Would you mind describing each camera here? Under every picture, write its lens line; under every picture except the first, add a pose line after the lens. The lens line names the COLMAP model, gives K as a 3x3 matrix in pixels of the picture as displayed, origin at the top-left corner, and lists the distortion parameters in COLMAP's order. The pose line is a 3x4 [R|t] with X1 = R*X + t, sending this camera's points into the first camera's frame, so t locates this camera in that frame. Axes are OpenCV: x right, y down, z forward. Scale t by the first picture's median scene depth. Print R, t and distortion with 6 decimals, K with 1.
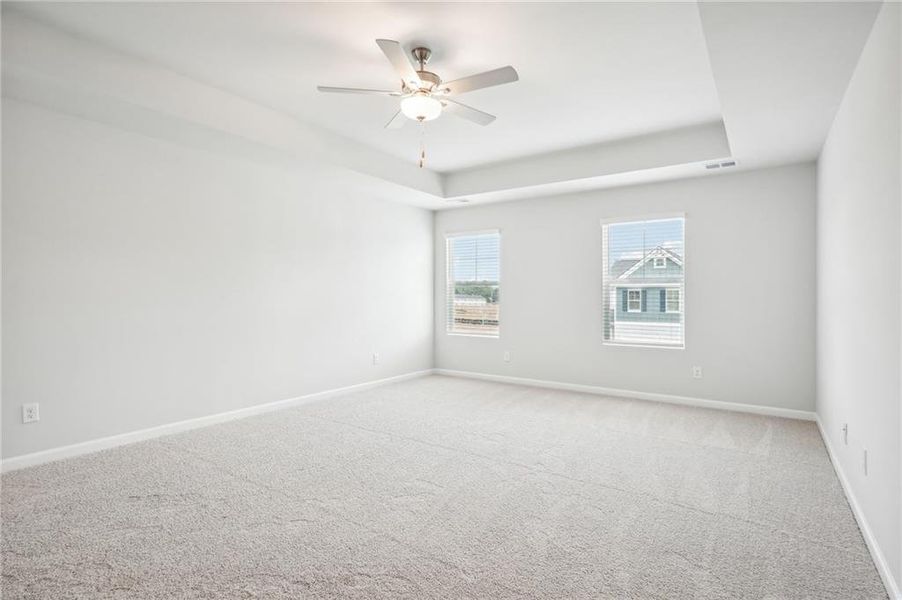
lens RADIAL K [[465.5, 0, 451.0], [0, 465.5, 300.0], [0, 0, 1]] dist [-0.000499, 0.000236]
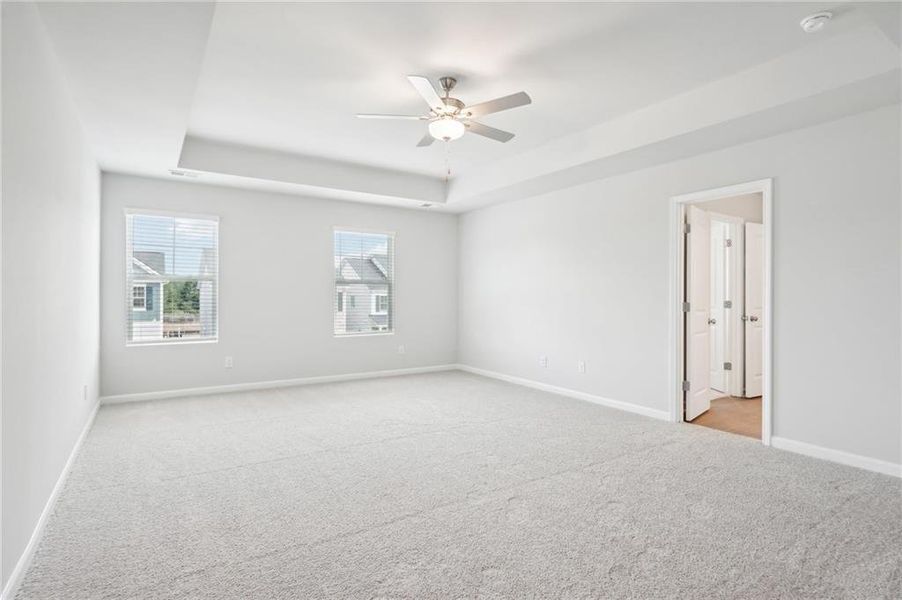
lens RADIAL K [[411.2, 0, 451.0], [0, 411.2, 300.0], [0, 0, 1]] dist [-0.003189, 0.004775]
pose [[0.427191, -0.006593, 0.904137, -0.136743], [-0.001043, 0.999969, 0.007785, -0.001189], [-0.904161, -0.004269, 0.427171, 0.095811]]
